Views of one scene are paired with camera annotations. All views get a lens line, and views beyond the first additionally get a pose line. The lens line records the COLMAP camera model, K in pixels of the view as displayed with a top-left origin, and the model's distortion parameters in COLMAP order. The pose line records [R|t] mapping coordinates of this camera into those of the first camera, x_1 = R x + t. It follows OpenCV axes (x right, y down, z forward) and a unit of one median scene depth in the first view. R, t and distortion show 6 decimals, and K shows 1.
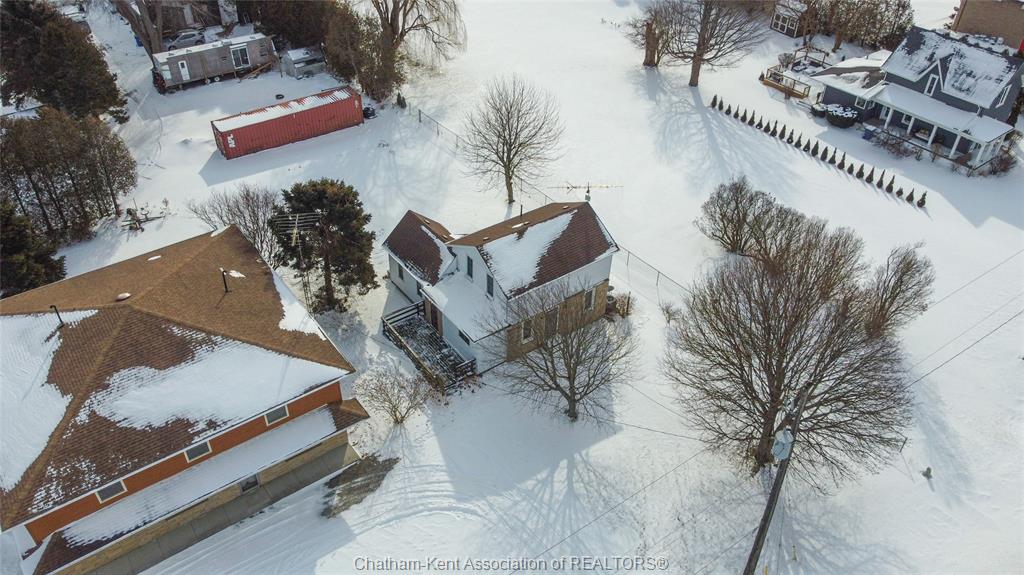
lens RADIAL K [[778.2, 0, 509.0], [0, 778.2, 286.5], [0, 0, 1]] dist [-0.003428, -0.002252]
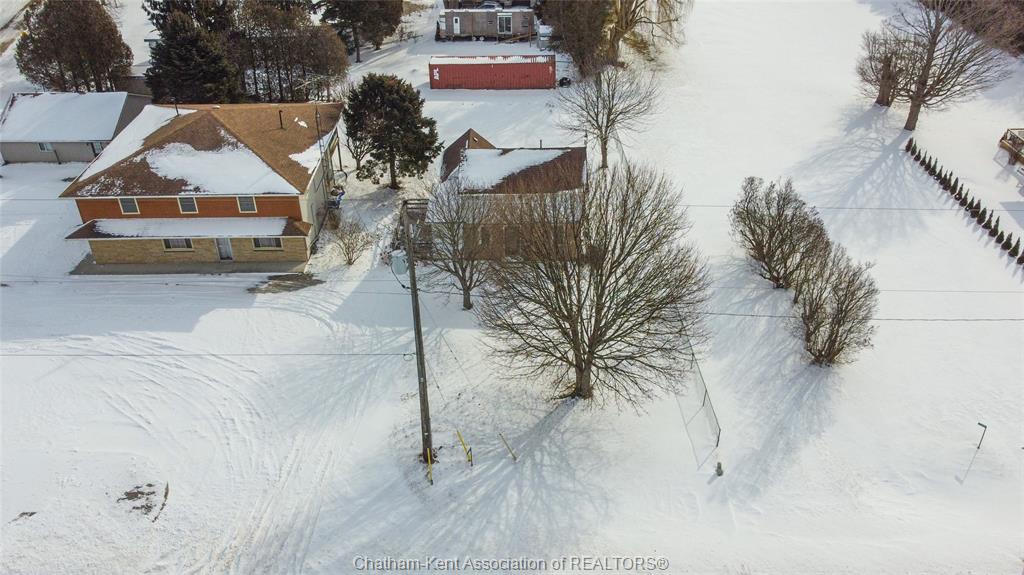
lens RADIAL K [[816.4, 0, 507.9], [0, 816.4, 289.5], [0, 0, 1]] dist [-0.002705, -0.000113]
pose [[0.809060, 0.306817, -0.501284, 0.642421], [-0.347262, 0.937672, 0.013440, 0.097807], [0.474163, 0.163203, 0.865179, 0.013807]]
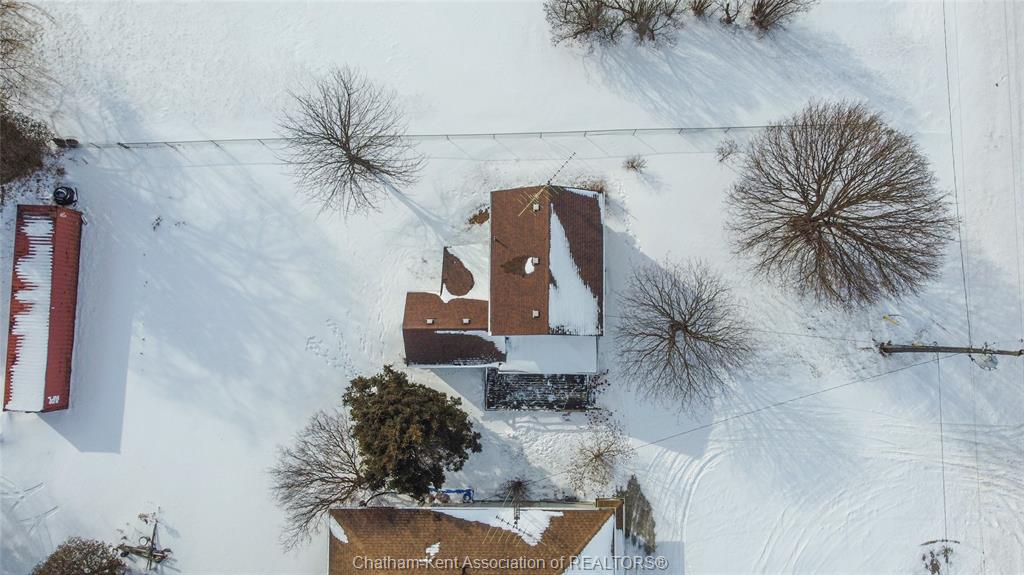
lens RADIAL K [[771.9, 0, 506.4], [0, 771.9, 289.9], [0, 0, 1]] dist [-0.001539, -0.003964]
pose [[0.589949, -0.806814, 0.031803, -0.054645], [0.519624, 0.409511, 0.749861, -0.761512], [-0.618023, -0.425854, 0.660830, 0.393375]]
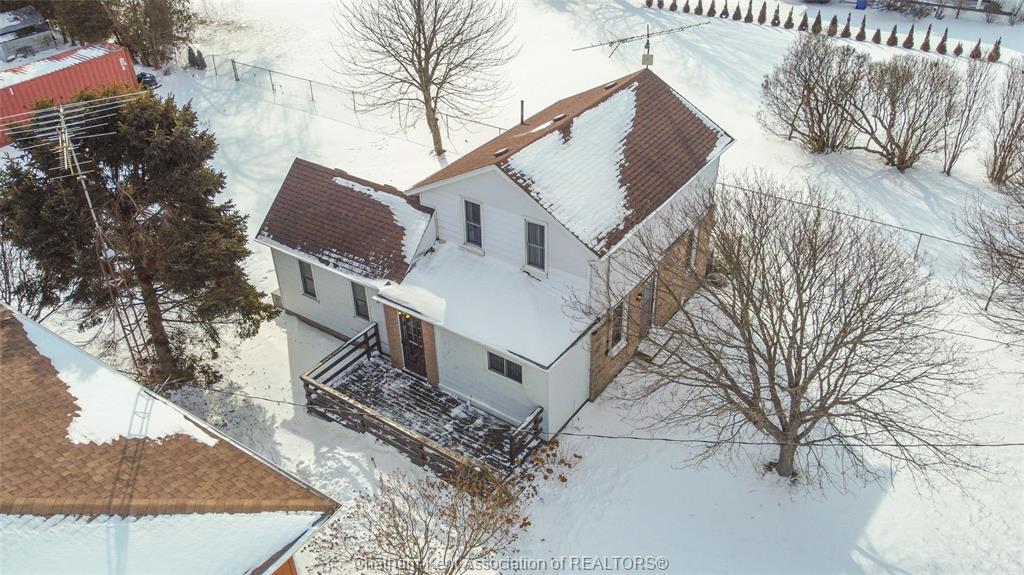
lens RADIAL K [[826.5, 0, 504.4], [0, 826.5, 286.8], [0, 0, 1]] dist [0.000216, -0.010089]
pose [[0.947501, -0.211875, 0.239481, -0.156545], [0.229431, 0.972158, -0.047646, 0.039565], [-0.222718, 0.100089, 0.969731, 0.501127]]
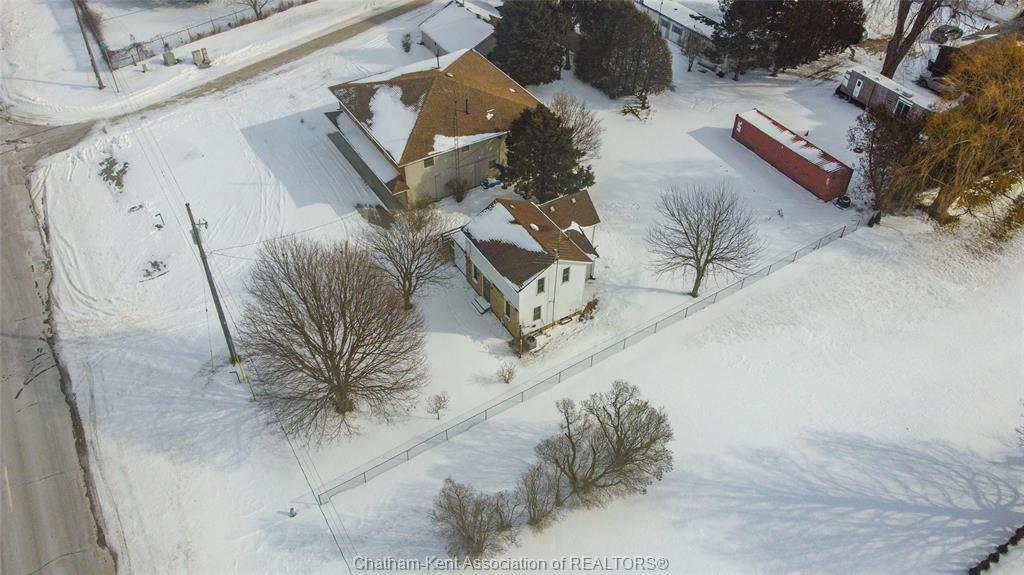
lens RADIAL K [[778.2, 0, 509.0], [0, 778.2, 286.5], [0, 0, 1]] dist [-0.003428, -0.002252]
pose [[-0.078894, 0.668324, -0.739675, 0.977700], [-0.623319, 0.545983, 0.559800, -0.682315], [0.777978, 0.505218, 0.373504, 0.550065]]
